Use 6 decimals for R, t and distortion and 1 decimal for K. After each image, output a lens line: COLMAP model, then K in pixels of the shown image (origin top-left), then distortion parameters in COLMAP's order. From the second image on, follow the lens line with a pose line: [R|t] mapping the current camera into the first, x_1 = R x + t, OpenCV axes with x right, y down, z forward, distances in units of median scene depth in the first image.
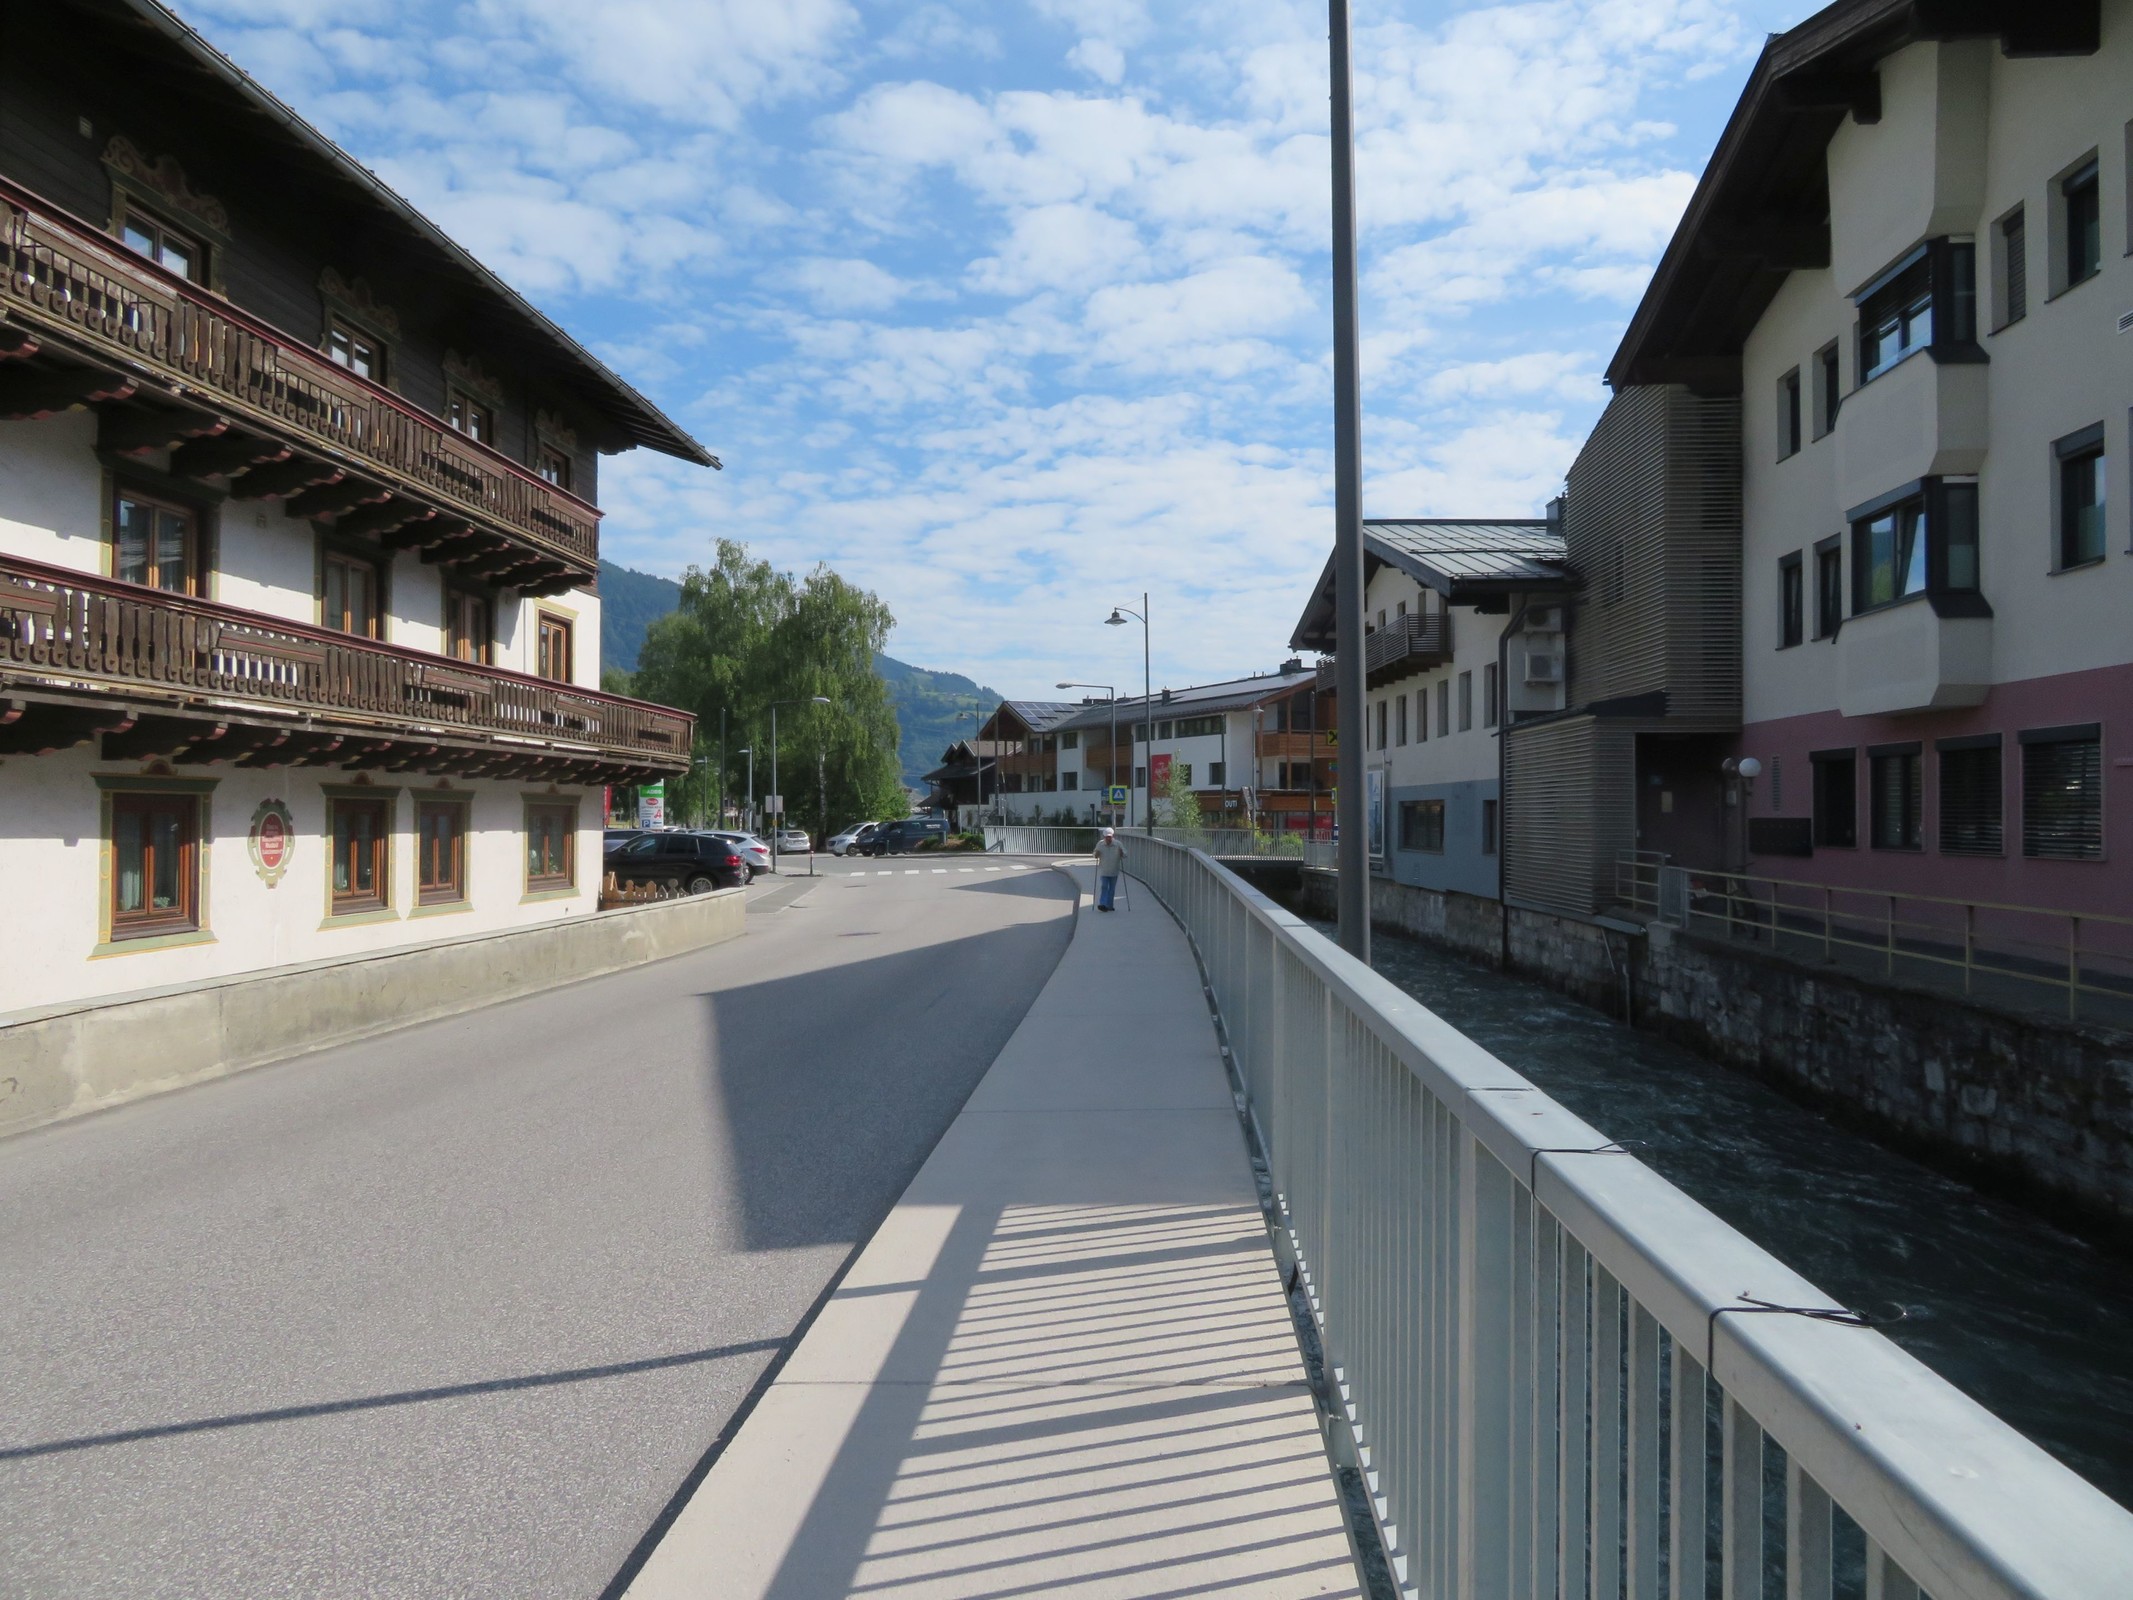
lens RADIAL K [[1571.1, 0, 1066.5], [0, 1571.1, 800.0], [0, 0, 1]] dist [-0.006397, 0.008692]
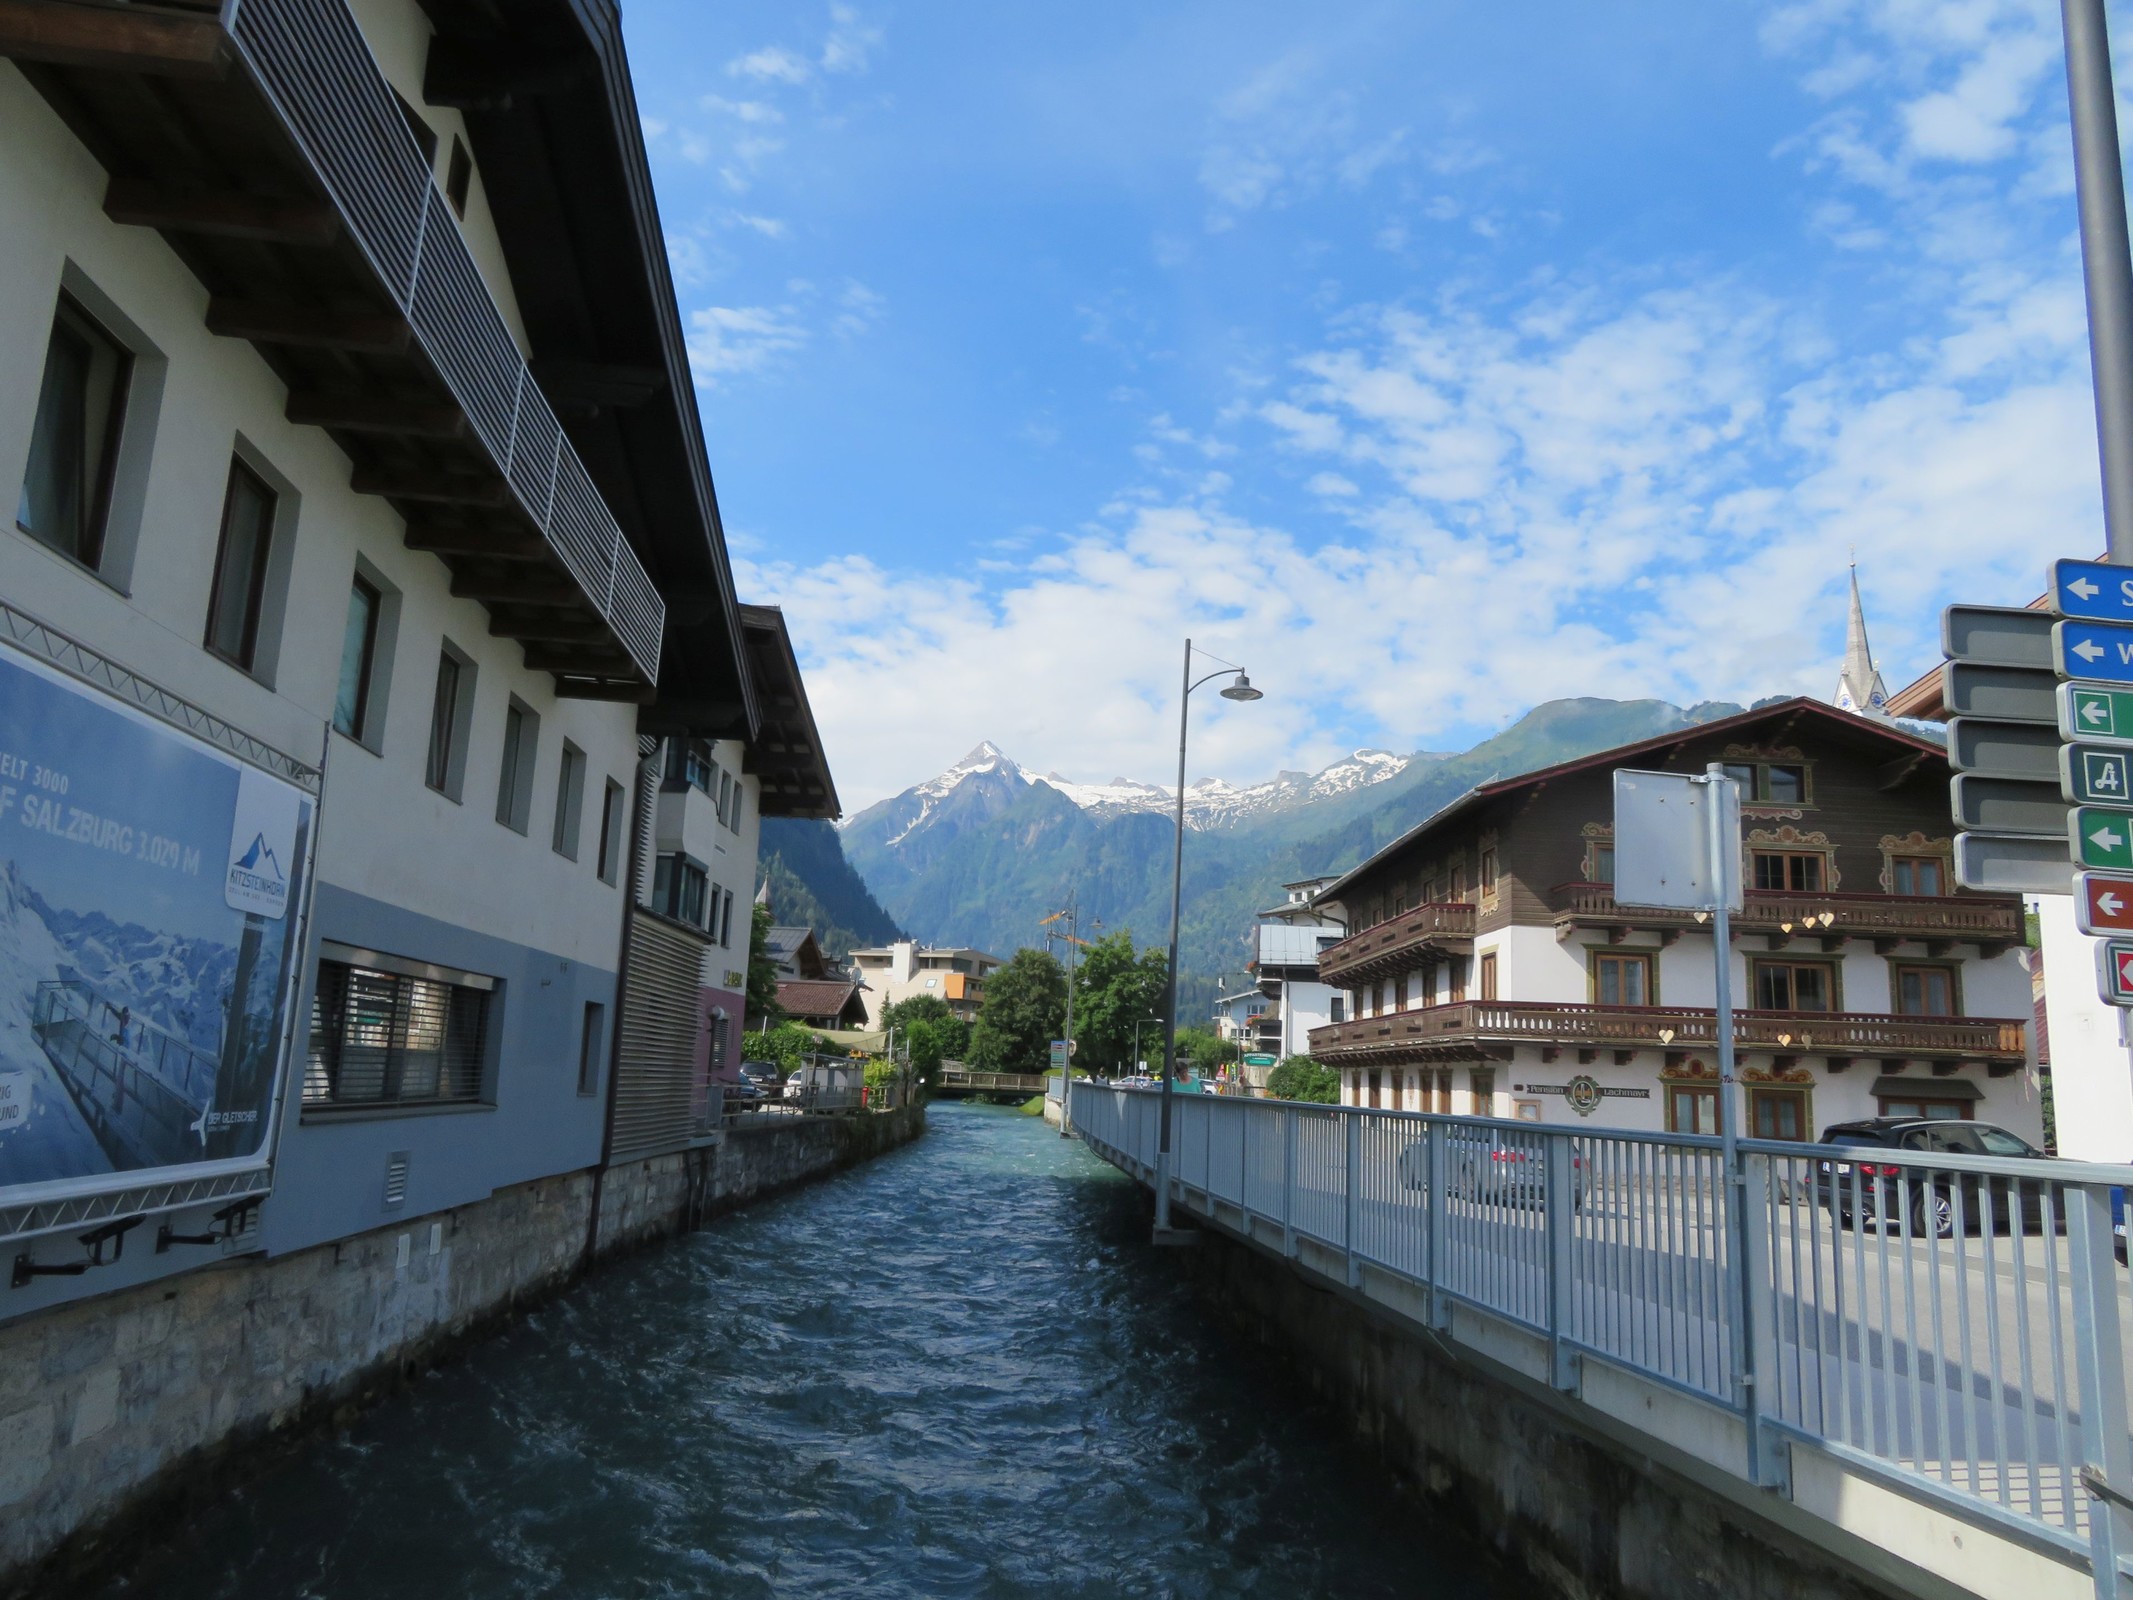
lens RADIAL K [[1571.1, 0, 1066.5], [0, 1571.1, 800.0], [0, 0, 1]] dist [-0.006397, 0.008692]
pose [[-0.997114, -0.053565, -0.053801, 0.129476], [-0.042697, 0.981621, -0.186003, 0.028409], [0.062776, -0.183169, -0.981075, 1.641224]]
